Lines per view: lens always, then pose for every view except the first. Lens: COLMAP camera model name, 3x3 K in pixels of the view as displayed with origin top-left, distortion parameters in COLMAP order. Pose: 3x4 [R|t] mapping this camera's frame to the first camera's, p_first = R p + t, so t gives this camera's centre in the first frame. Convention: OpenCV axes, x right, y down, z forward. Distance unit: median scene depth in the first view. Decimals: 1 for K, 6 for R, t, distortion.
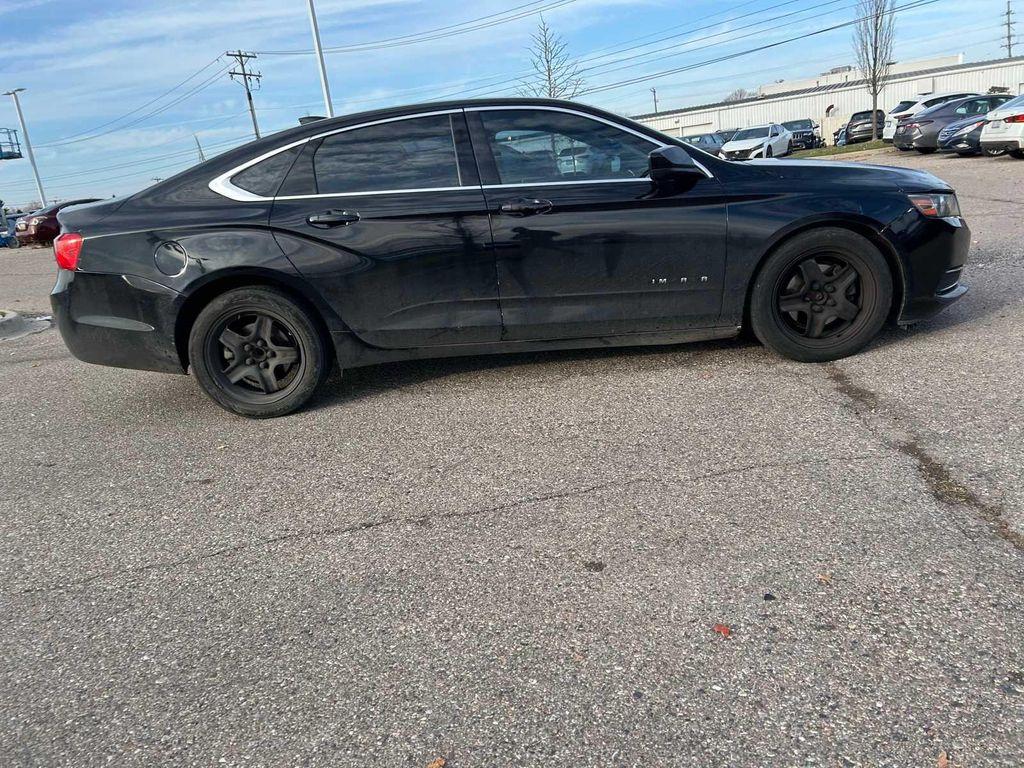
lens RADIAL K [[768.9, 0, 519.0], [0, 768.9, 380.4], [0, 0, 1]] dist [0.053557, -0.055472]
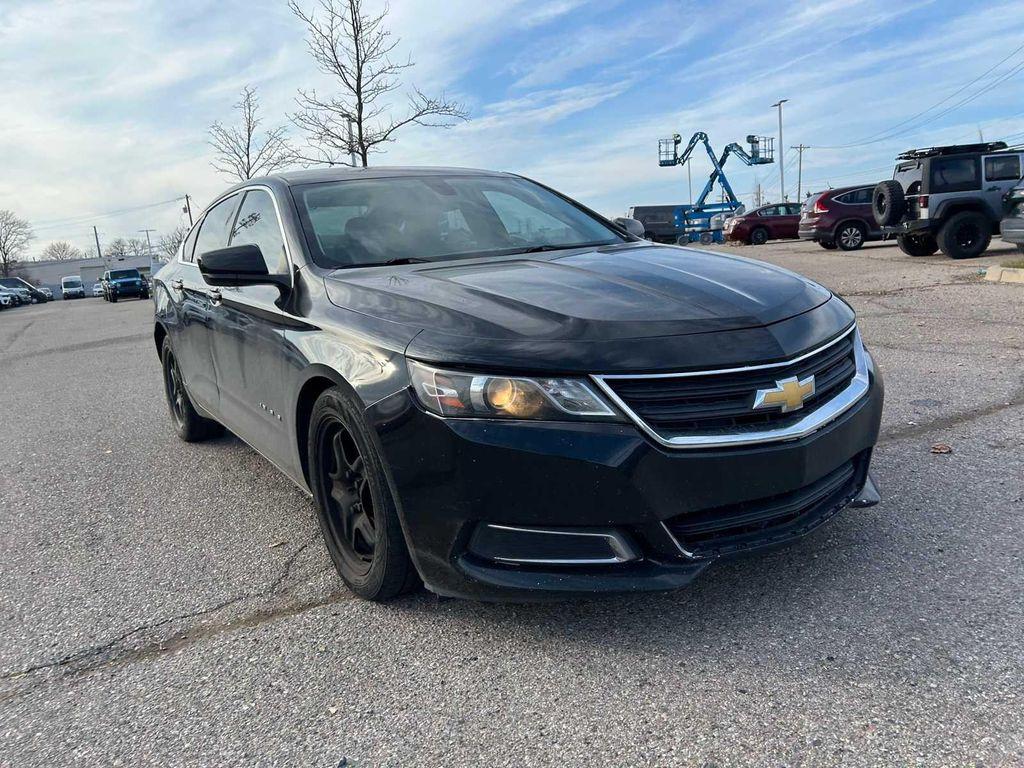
lens RADIAL K [[768.9, 0, 516.7], [0, 768.9, 368.2], [0, 0, 1]] dist [0.053557, -0.055472]
pose [[0.562391, 0.196946, -0.803075, 0.948316], [-0.201139, 0.974632, 0.098162, -0.293567], [0.802035, 0.106325, 0.587738, 0.722090]]
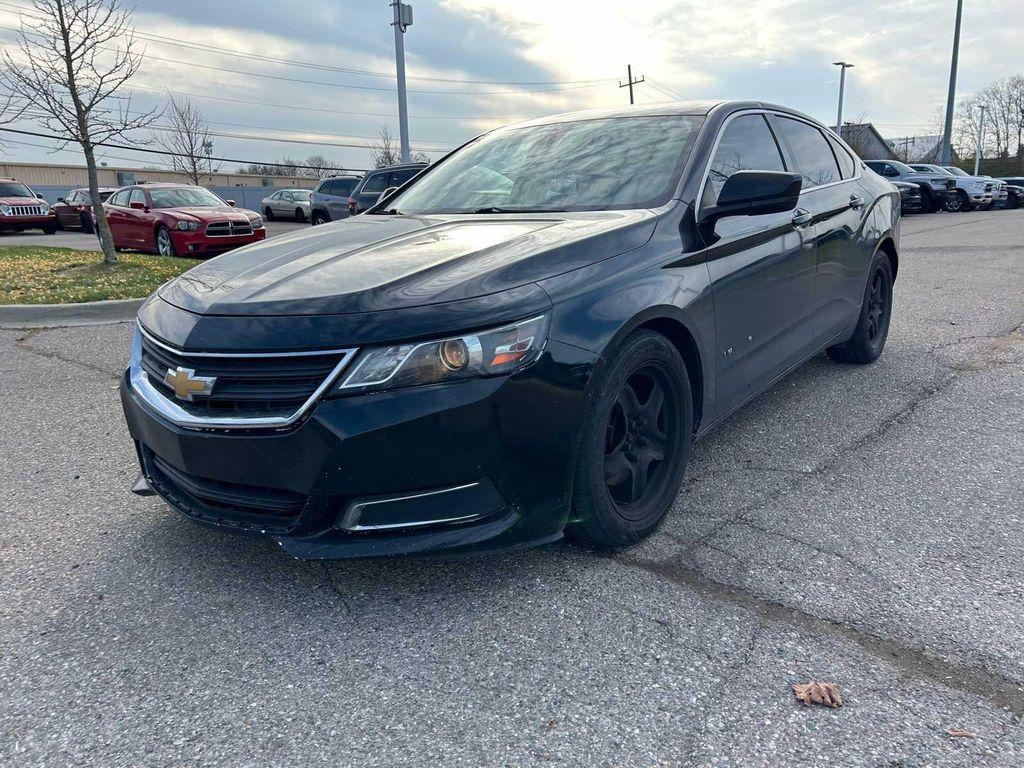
lens RADIAL K [[768.9, 0, 542.7], [0, 768.9, 368.2], [0, 0, 1]] dist [0.053557, -0.055472]
pose [[-0.589324, 0.301696, -0.749451, 0.889645], [-0.121261, 0.884116, 0.451258, -0.551456], [0.798744, 0.356816, -0.484448, 1.655700]]
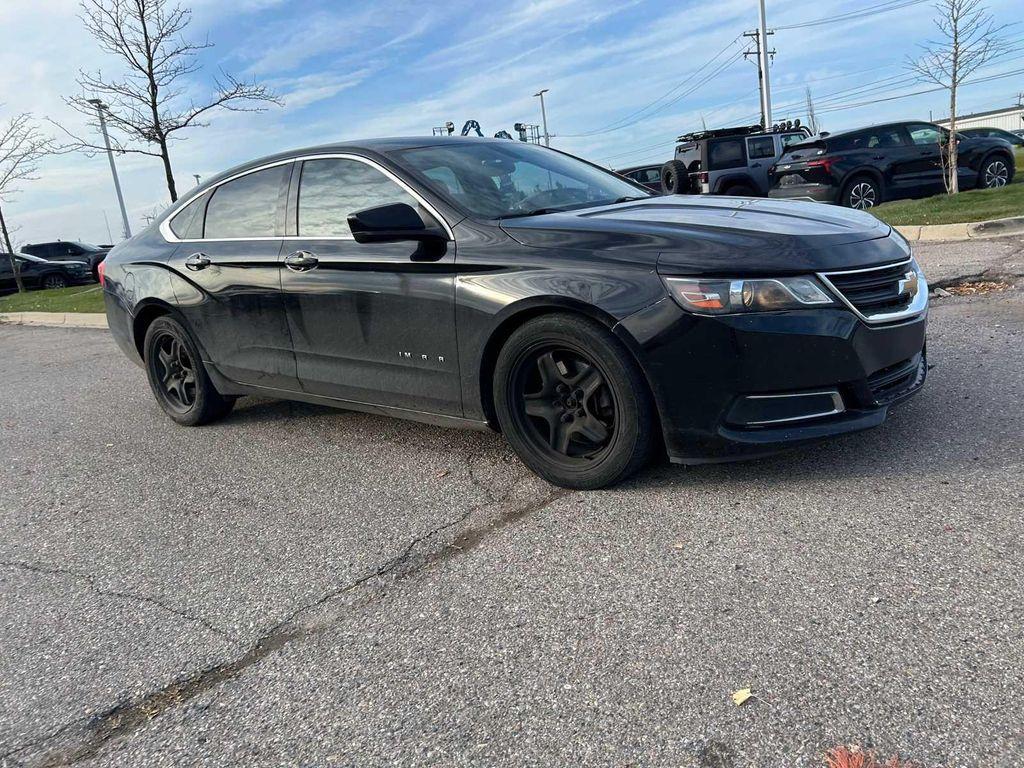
lens RADIAL K [[768.9, 0, 515.8], [0, 768.9, 369.3], [0, 0, 1]] dist [0.053557, -0.055472]
pose [[0.788271, 0.140104, -0.599166, 0.787363], [-0.129081, 0.989719, 0.061606, -0.178812], [0.601637, 0.028778, 0.798251, 0.377948]]
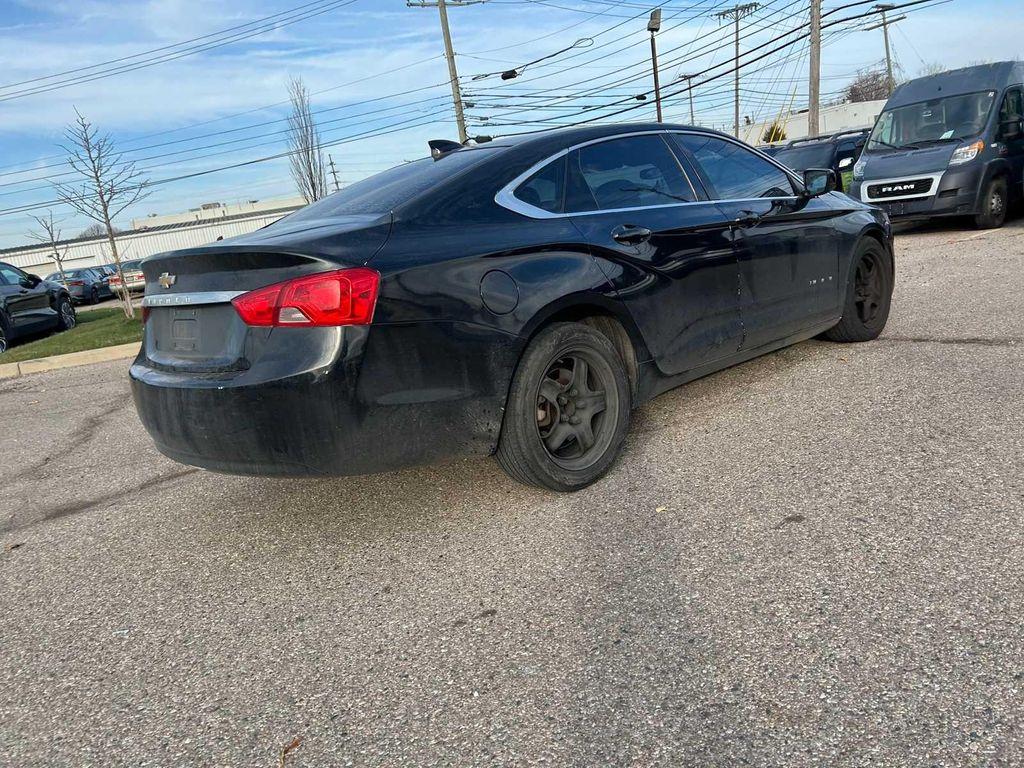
lens RADIAL K [[768.9, 0, 519.9], [0, 768.9, 380.2], [0, 0, 1]] dist [0.053557, -0.055472]
pose [[0.712773, -0.141510, 0.686972, -0.933085], [0.252250, 0.965621, -0.062815, -0.024464], [-0.654465, 0.218061, 0.723964, 0.469726]]
